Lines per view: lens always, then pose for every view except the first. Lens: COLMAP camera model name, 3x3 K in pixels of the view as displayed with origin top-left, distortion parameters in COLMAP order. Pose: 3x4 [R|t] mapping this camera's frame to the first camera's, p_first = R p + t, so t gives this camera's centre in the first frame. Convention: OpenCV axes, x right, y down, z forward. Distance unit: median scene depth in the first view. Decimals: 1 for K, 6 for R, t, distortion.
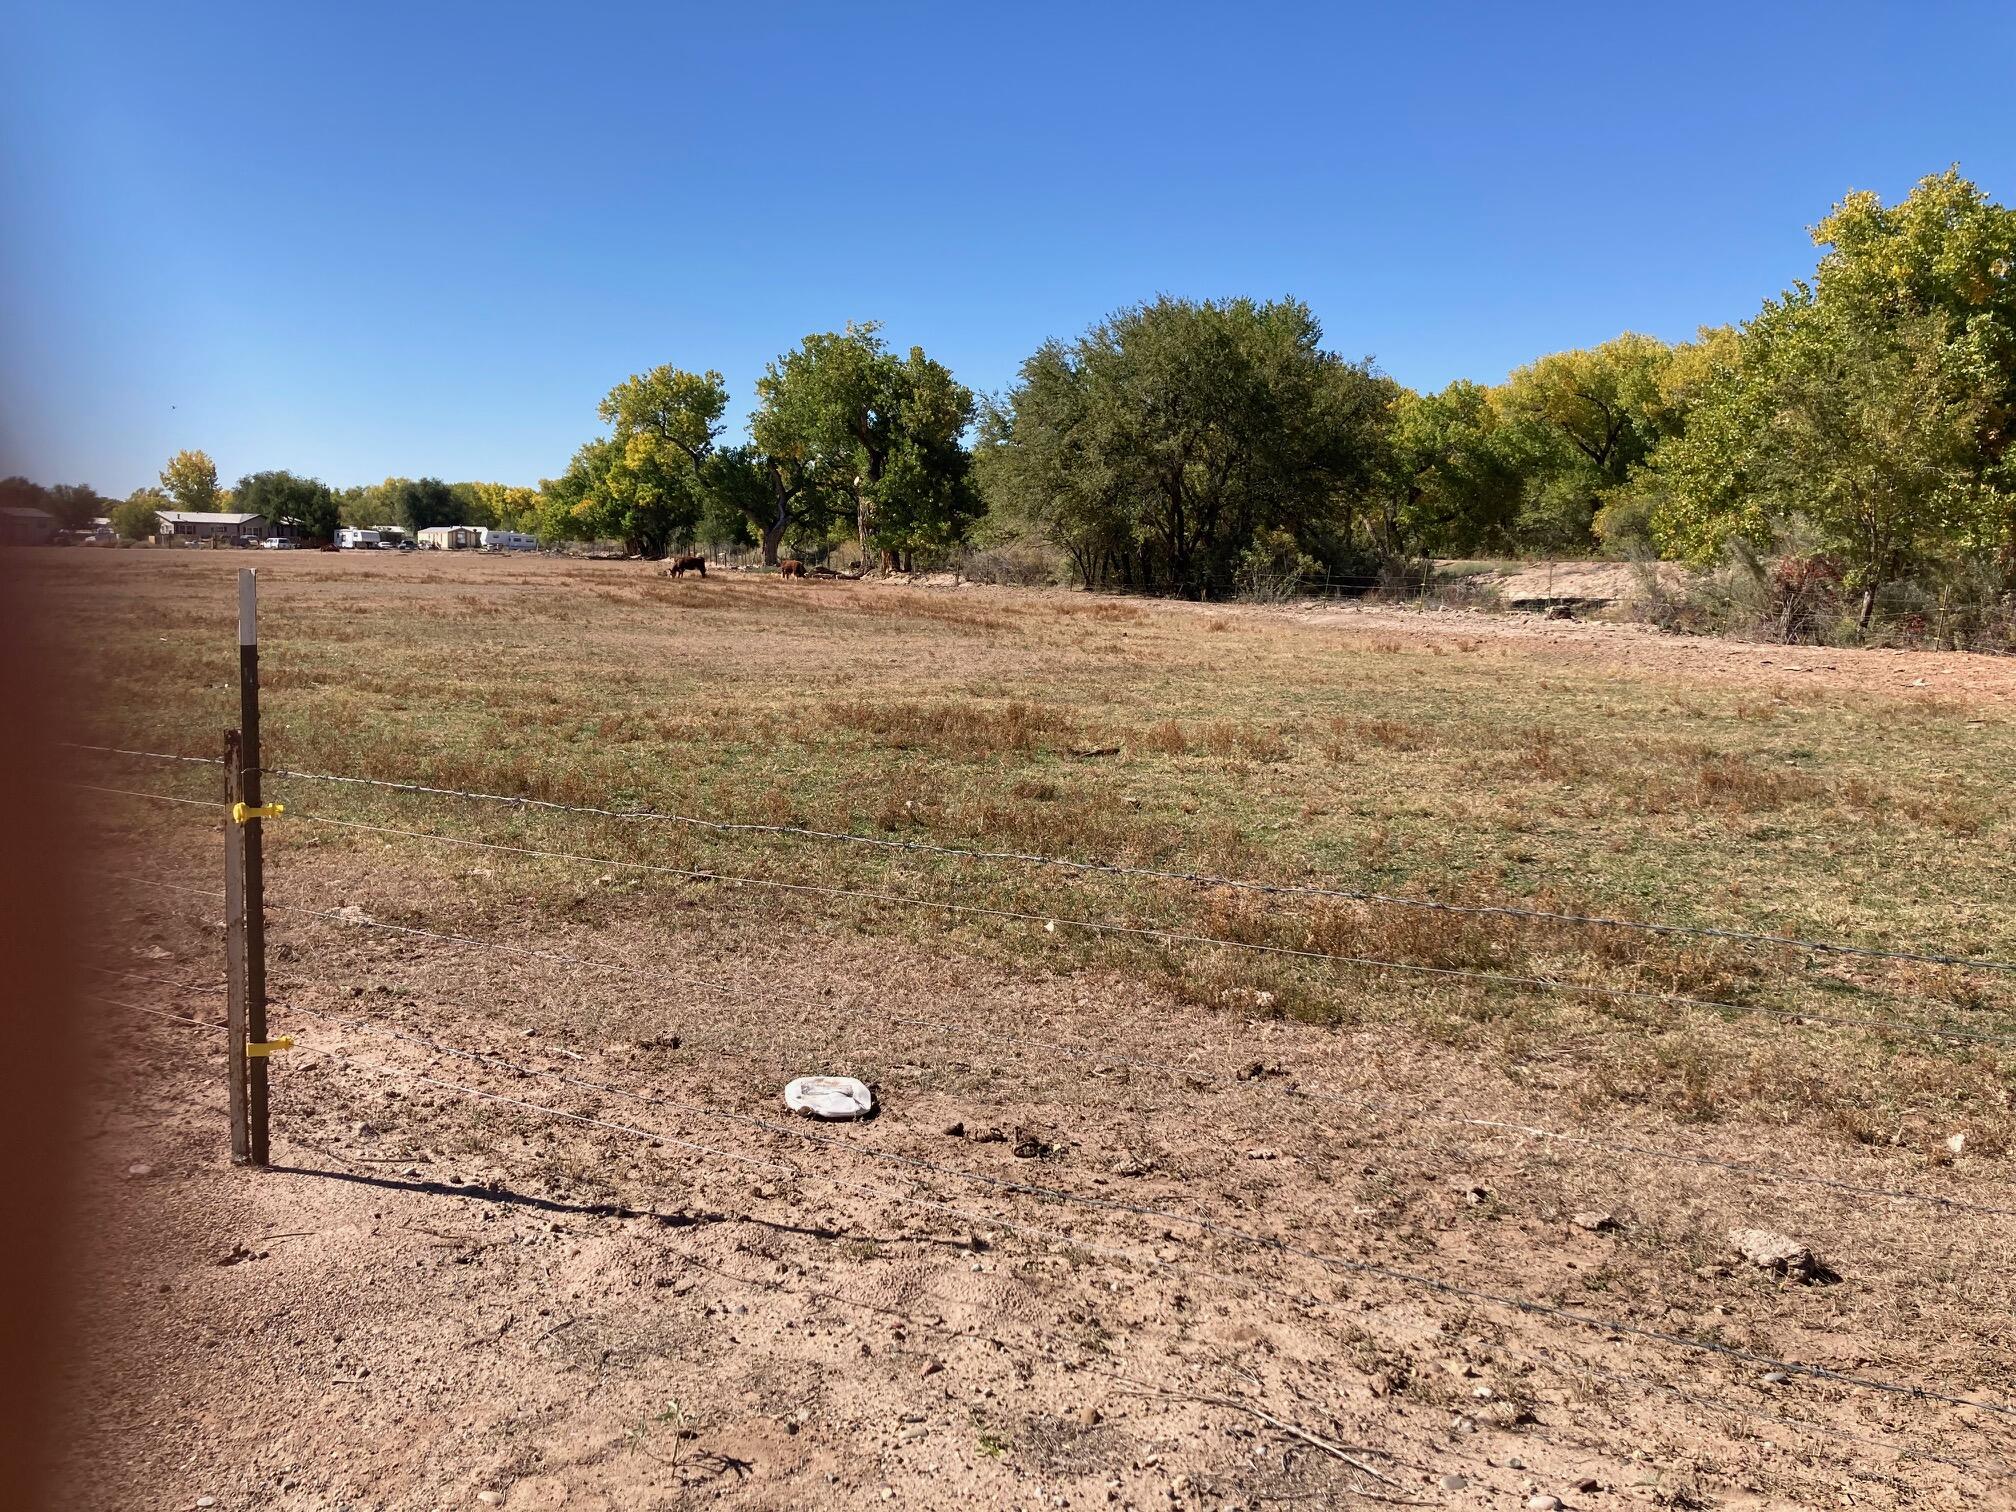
lens RADIAL K [[1614.6, 0, 995.7], [0, 1614.6, 755.1], [0, 0, 1]] dist [0.015010, -0.032316]
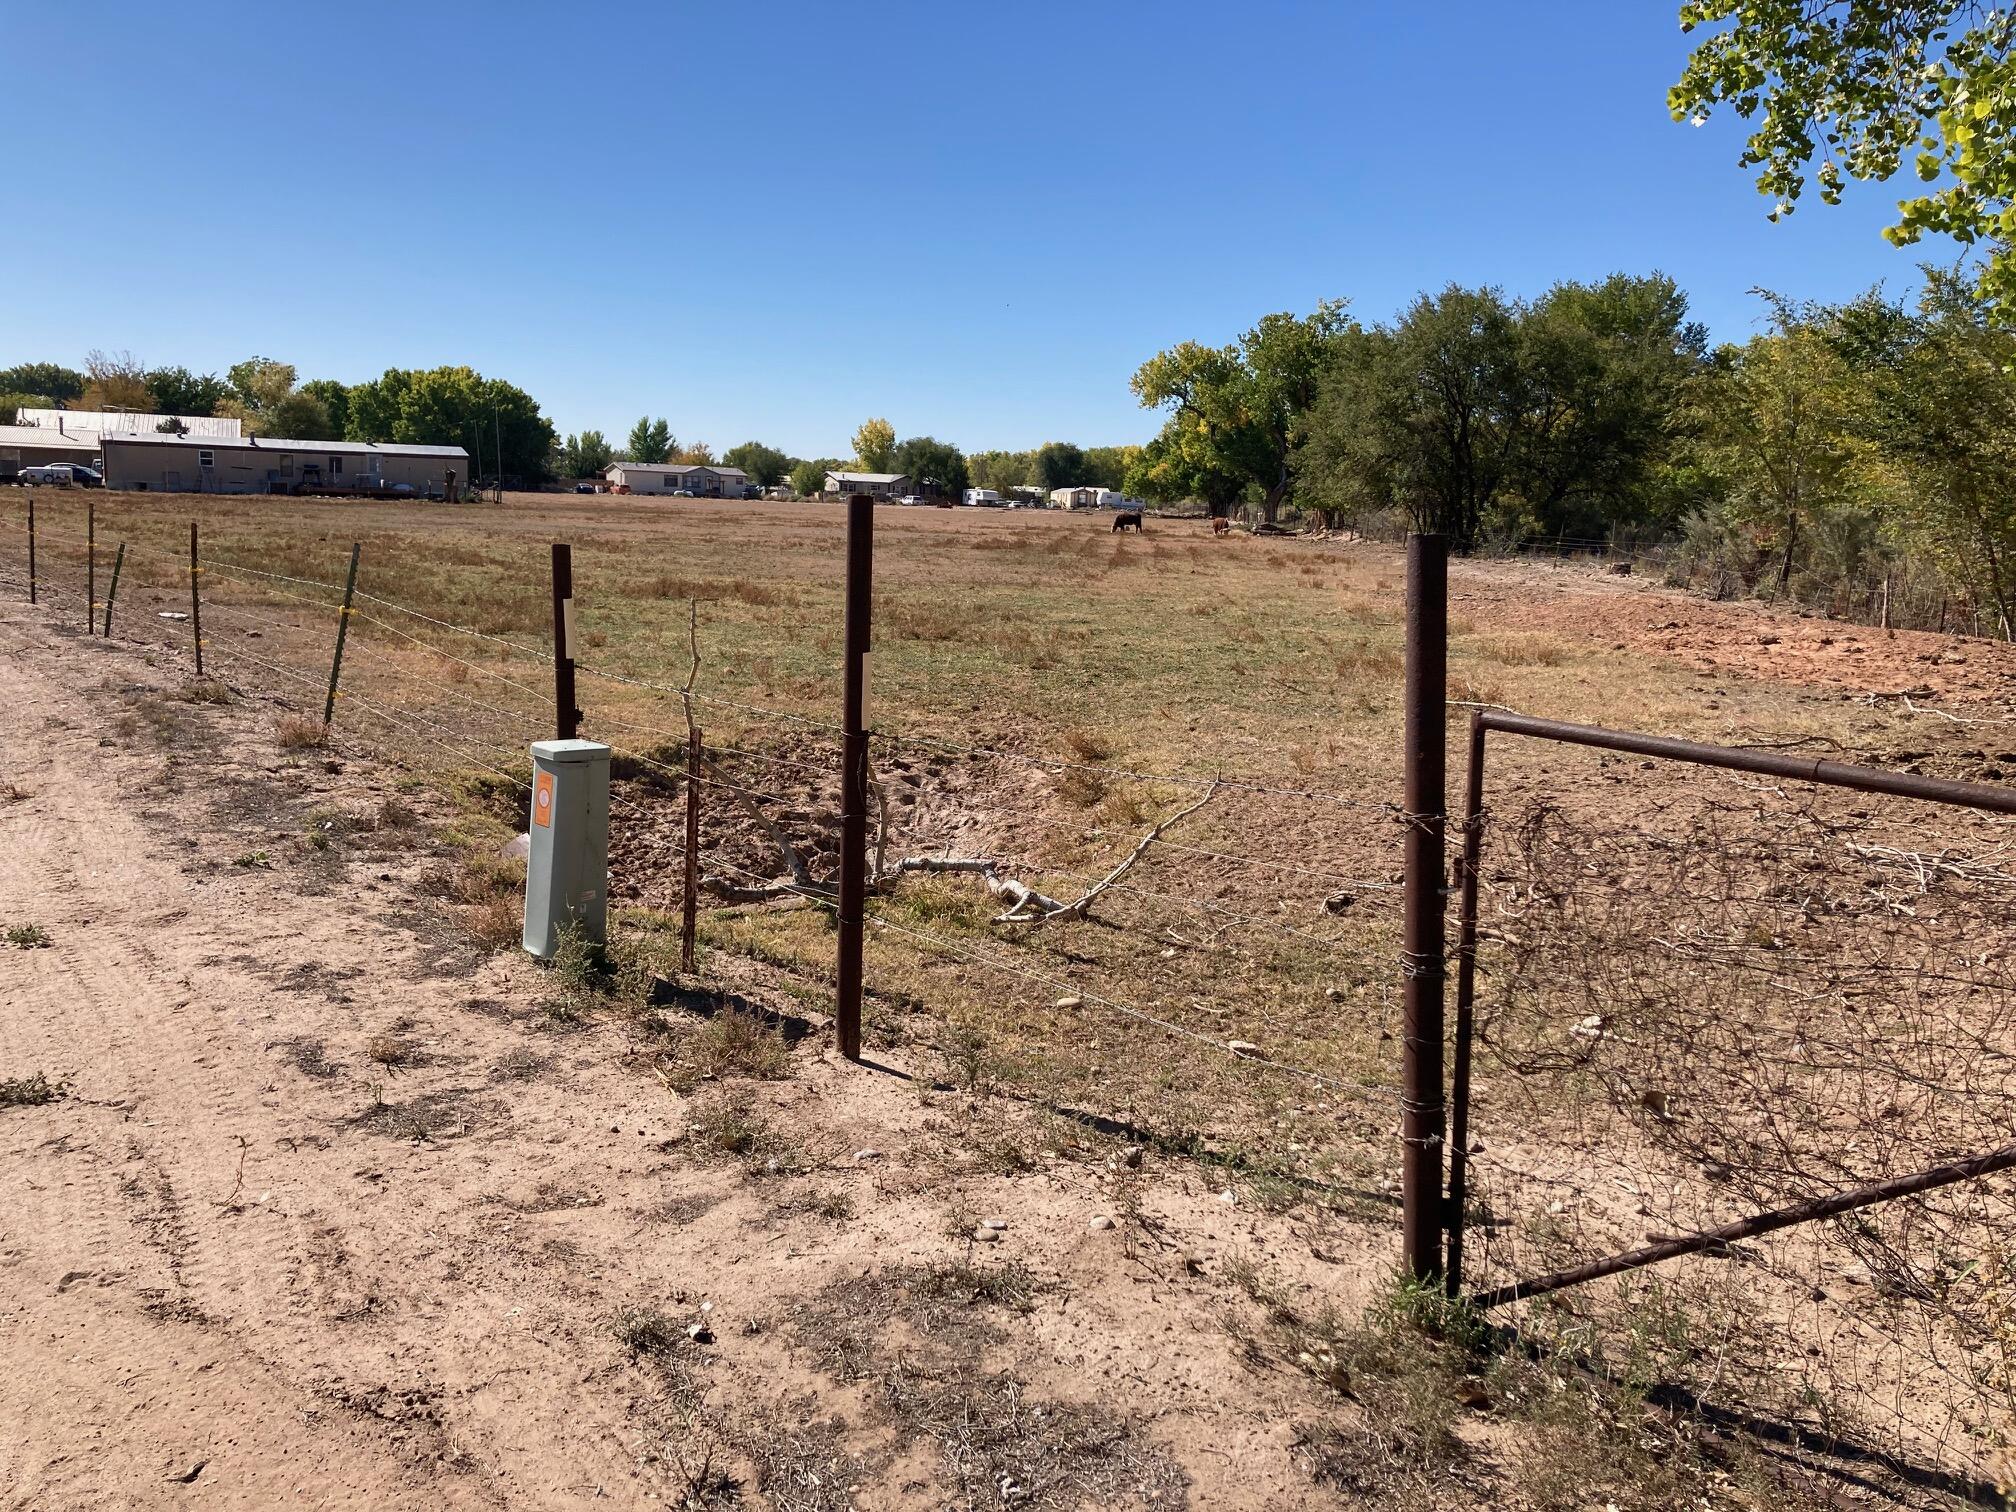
lens RADIAL K [[1614.6, 0, 1007.1], [0, 1614.6, 773.0], [0, 0, 1]] dist [0.015010, -0.032316]
pose [[0.919762, 0.079788, -0.384281, 0.087811], [-0.067338, 0.996680, 0.045770, 0.007643], [0.386657, -0.016221, 0.922081, -0.050923]]
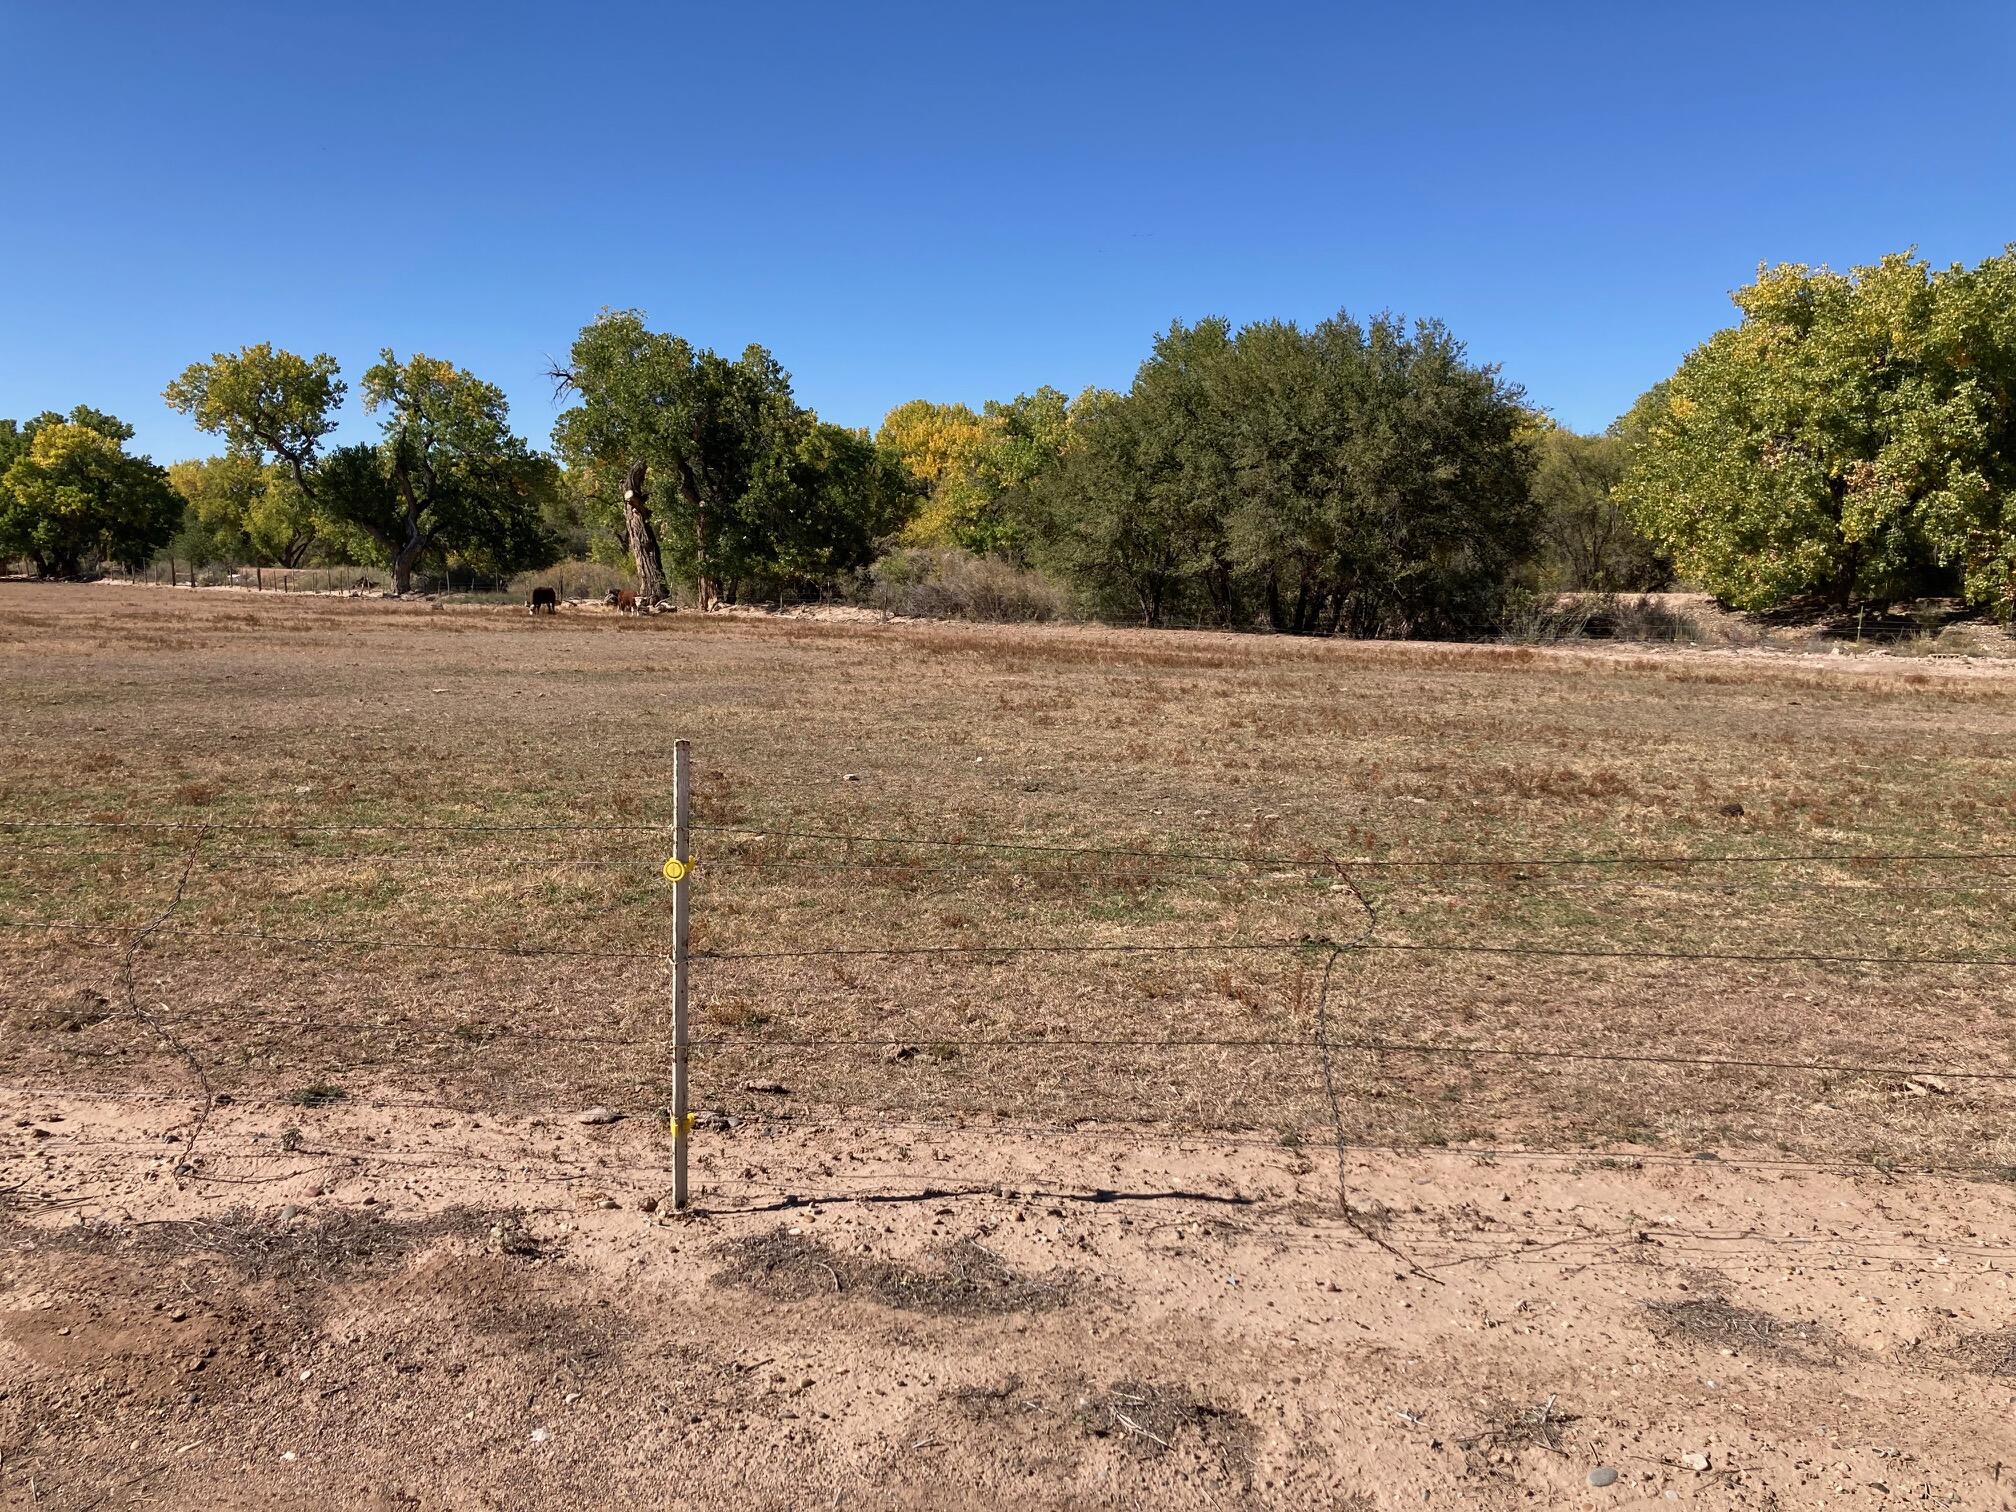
lens RADIAL K [[1614.6, 0, 1015.9], [0, 1614.6, 771.1], [0, 0, 1]] dist [0.015010, -0.032316]
pose [[0.894689, -0.055849, 0.443184, -0.158647], [0.054953, 0.998378, 0.014874, -0.013813], [-0.443296, 0.011047, 0.896307, 0.077589]]
